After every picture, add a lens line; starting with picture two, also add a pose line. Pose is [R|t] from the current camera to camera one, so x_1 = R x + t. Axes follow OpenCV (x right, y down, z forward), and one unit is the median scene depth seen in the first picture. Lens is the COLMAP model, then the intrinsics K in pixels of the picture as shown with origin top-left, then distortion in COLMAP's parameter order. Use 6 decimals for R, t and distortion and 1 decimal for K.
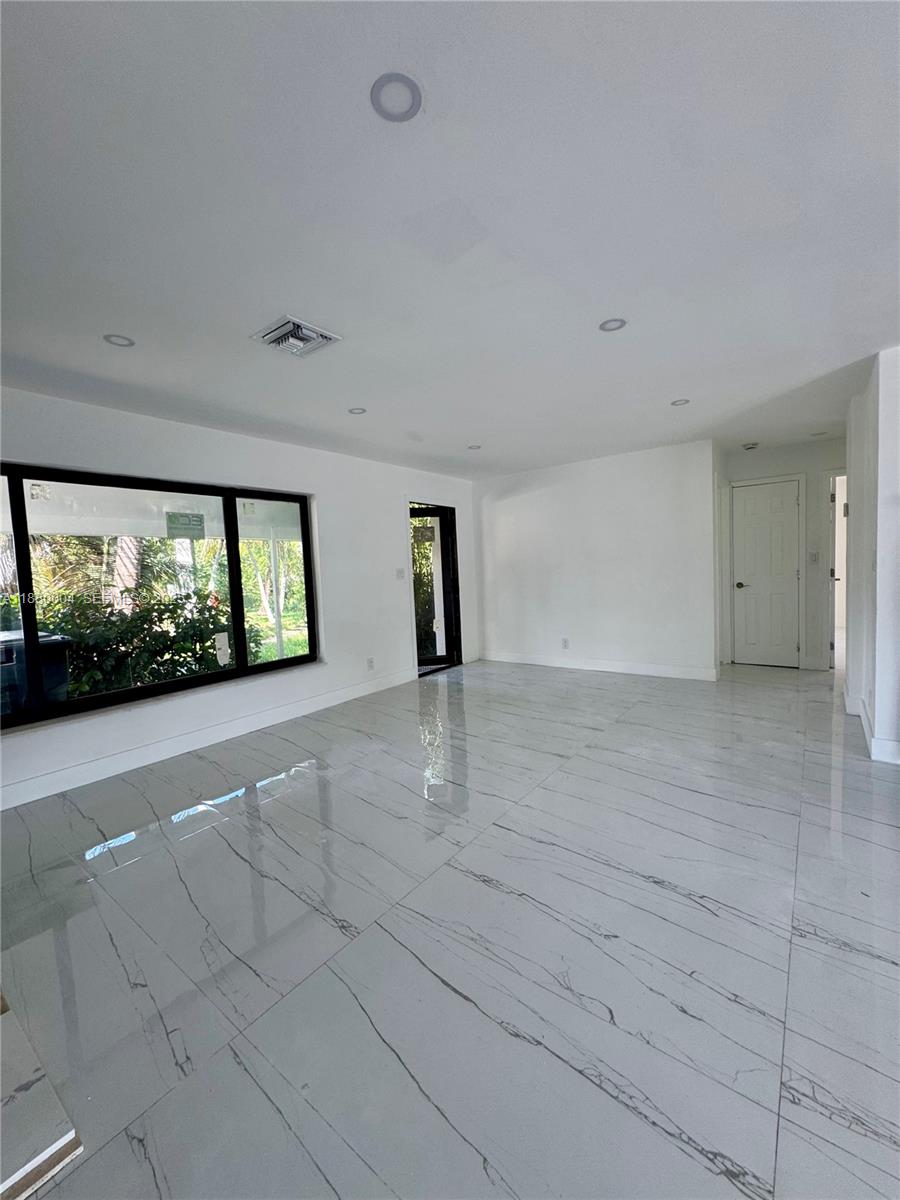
lens RADIAL K [[481.1, 0, 450.0], [0, 481.1, 600.0], [0, 0, 1]] dist [-0.001128, -0.000149]
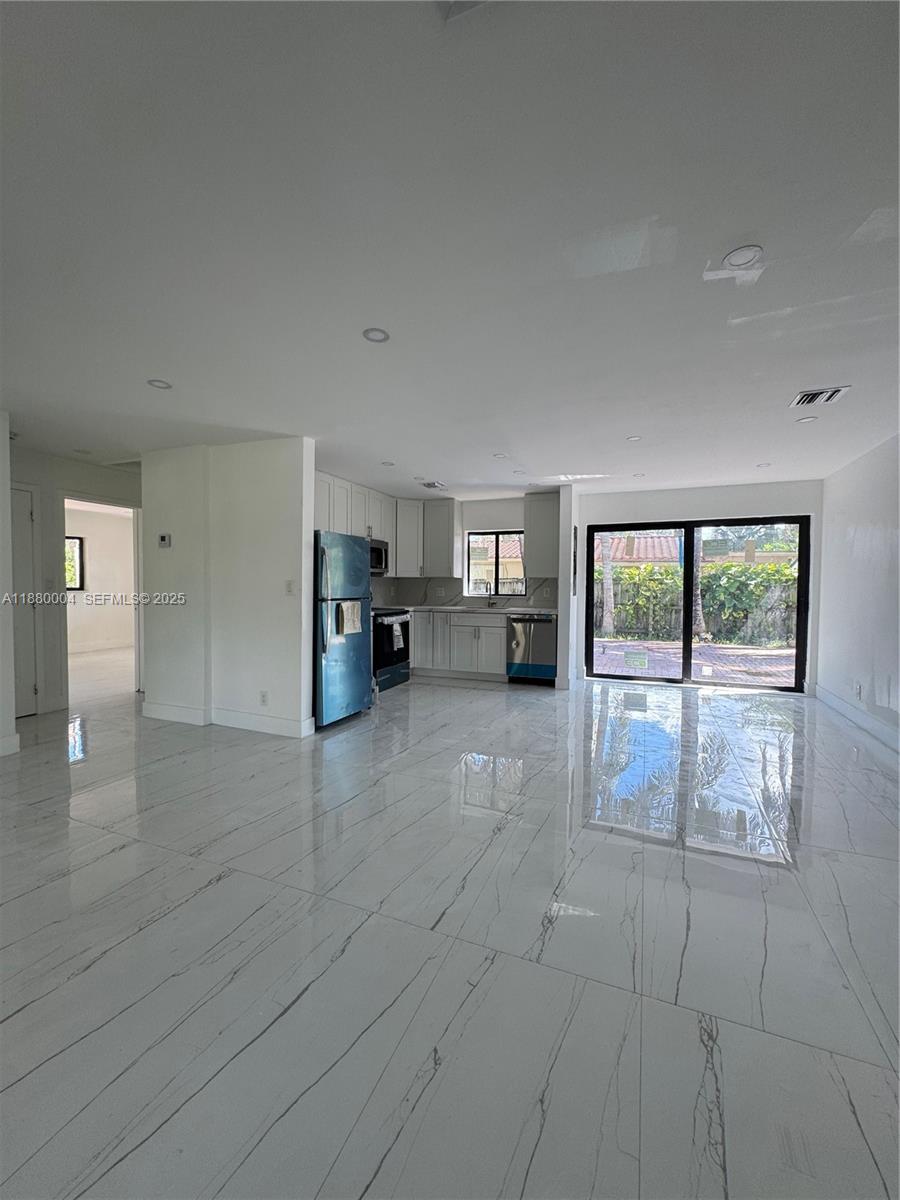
lens RADIAL K [[481.1, 0, 450.0], [0, 481.1, 600.0], [0, 0, 1]] dist [-0.001128, -0.000149]
pose [[-0.267452, 0.013463, 0.963477, -0.506555], [0.069490, 0.997568, 0.005350, -0.025557], [-0.961062, 0.068383, -0.267738, 0.921099]]
